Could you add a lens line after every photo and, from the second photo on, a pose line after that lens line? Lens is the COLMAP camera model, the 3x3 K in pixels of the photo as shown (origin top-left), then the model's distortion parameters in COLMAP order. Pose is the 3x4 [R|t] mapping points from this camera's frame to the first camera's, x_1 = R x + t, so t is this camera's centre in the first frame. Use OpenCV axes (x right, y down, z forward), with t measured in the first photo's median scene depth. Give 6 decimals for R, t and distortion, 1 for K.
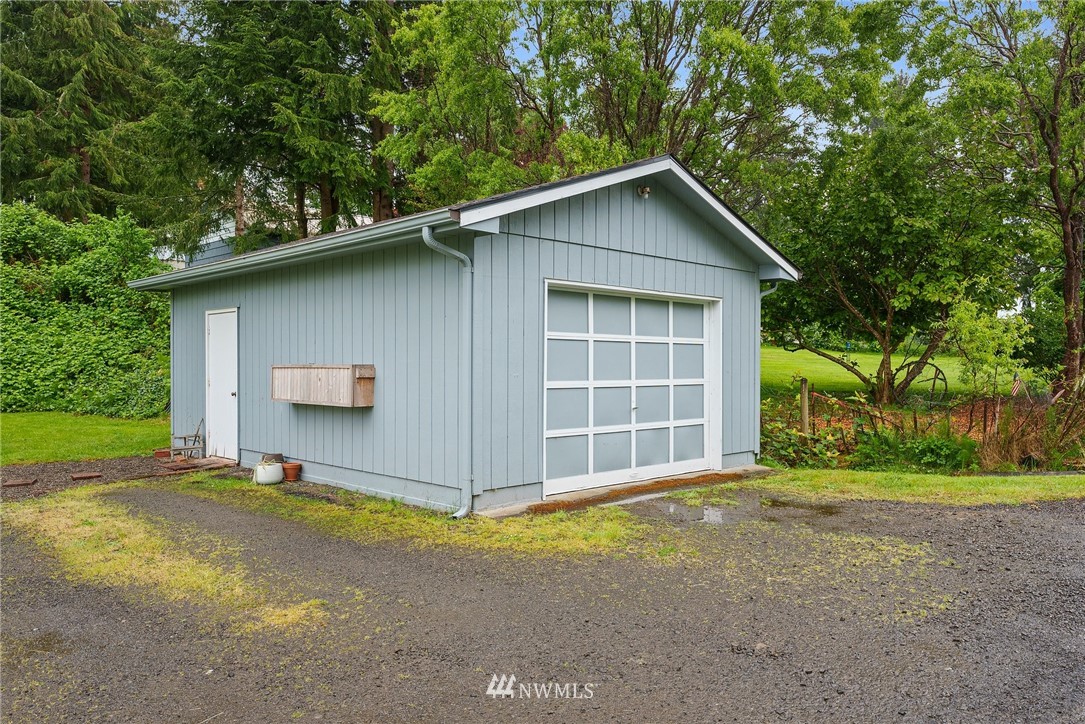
lens RADIAL K [[782.6, 0, 541.7], [0, 782.6, 365.1], [0, 0, 1]] dist [0.005429, 0.000167]
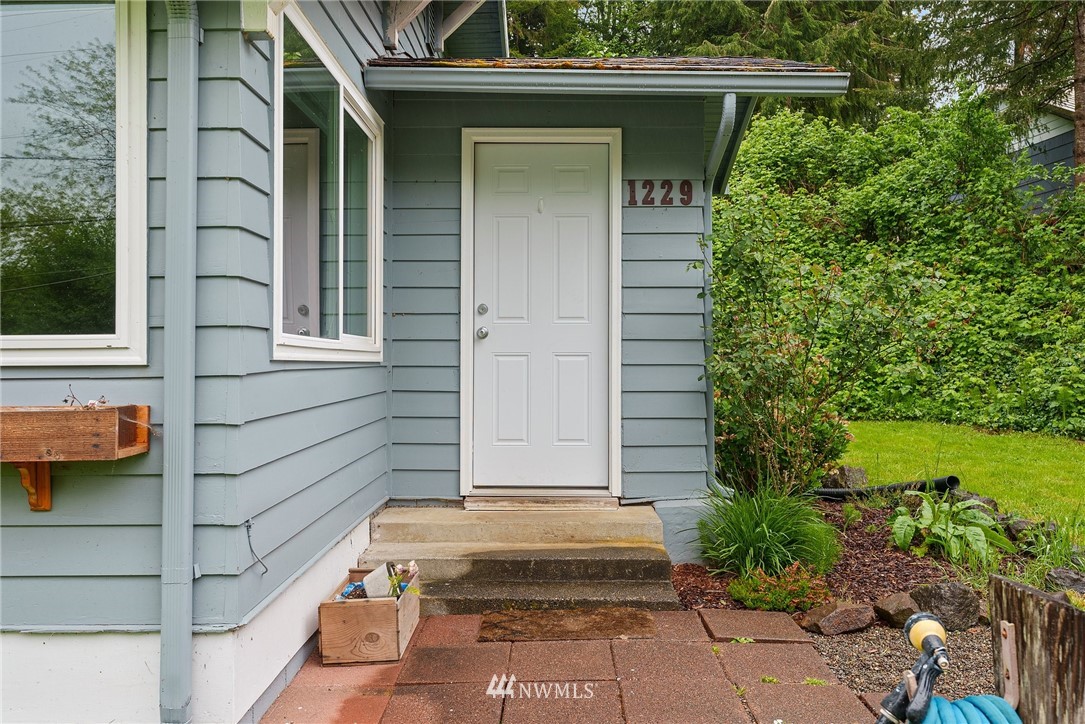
lens RADIAL K [[904.0, 0, 543.4], [0, 904.0, 354.7], [0, 0, 1]] dist [0.016980, 0.003417]
pose [[0.761729, -0.007334, -0.647854, -0.395363], [0.006411, 0.999972, -0.003782, 0.012257], [0.647864, -0.001272, 0.761755, 0.322841]]
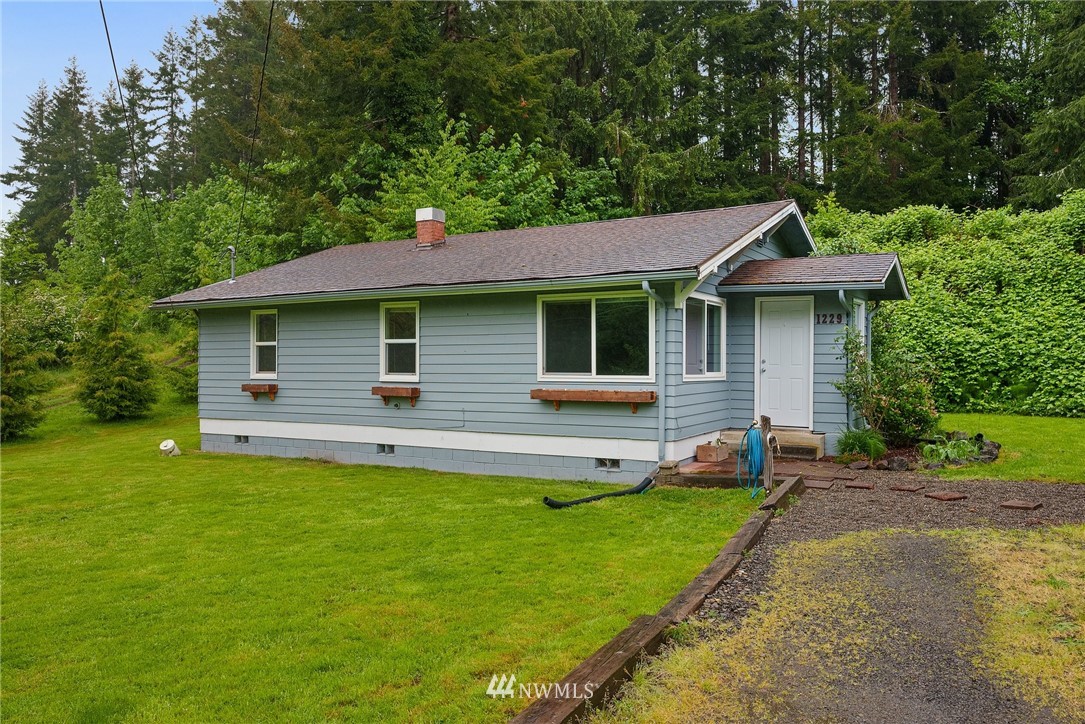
lens RADIAL K [[804.1, 0, 541.9], [0, 804.1, 358.0], [0, 0, 1]] dist [0.003879, 0.000048]
pose [[0.335307, -0.006483, -0.942087, -0.011446], [-0.000359, 0.999975, -0.007009, -0.000850], [0.942109, 0.002688, 0.335296, 0.116888]]
